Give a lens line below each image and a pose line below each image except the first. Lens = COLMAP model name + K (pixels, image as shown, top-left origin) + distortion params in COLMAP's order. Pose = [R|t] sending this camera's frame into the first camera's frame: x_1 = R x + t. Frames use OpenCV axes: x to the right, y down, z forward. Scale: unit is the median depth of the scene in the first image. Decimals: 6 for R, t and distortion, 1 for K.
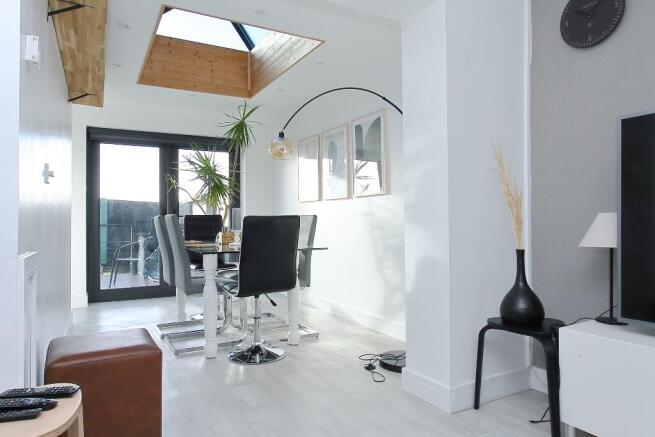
lens RADIAL K [[553.5, 0, 372.7], [0, 553.5, 209.1], [0, 0, 1]] dist [0.008128, 0.005904]
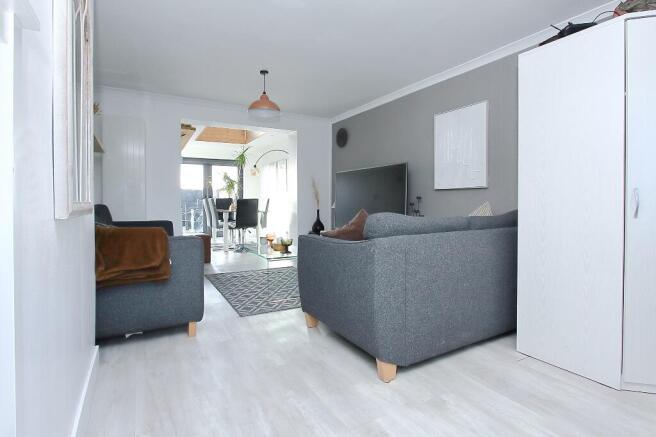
lens RADIAL K [[313.3, 0, 328.7], [0, 313.3, 203.3], [0, 0, 1]] dist [-0.014181, 0.001099]
pose [[0.999760, 0.006086, 0.021038, 0.100358], [-0.006638, 0.999632, 0.026290, -0.005341], [-0.020870, -0.026423, 0.999433, -0.302212]]
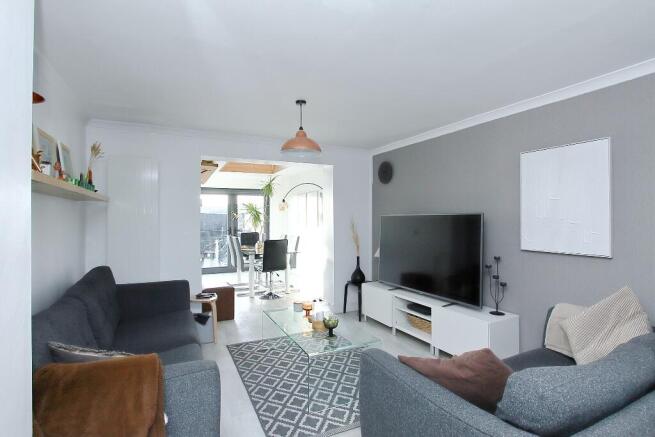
lens RADIAL K [[329.3, 0, 340.6], [0, 329.3, 223.6], [0, 0, 1]] dist [-0.010674, -0.002309]
pose [[0.999475, 0.004740, -0.032057, 0.079997], [-0.004561, 0.999974, 0.005674, -0.036151], [0.032083, -0.005525, 0.999470, -0.238792]]
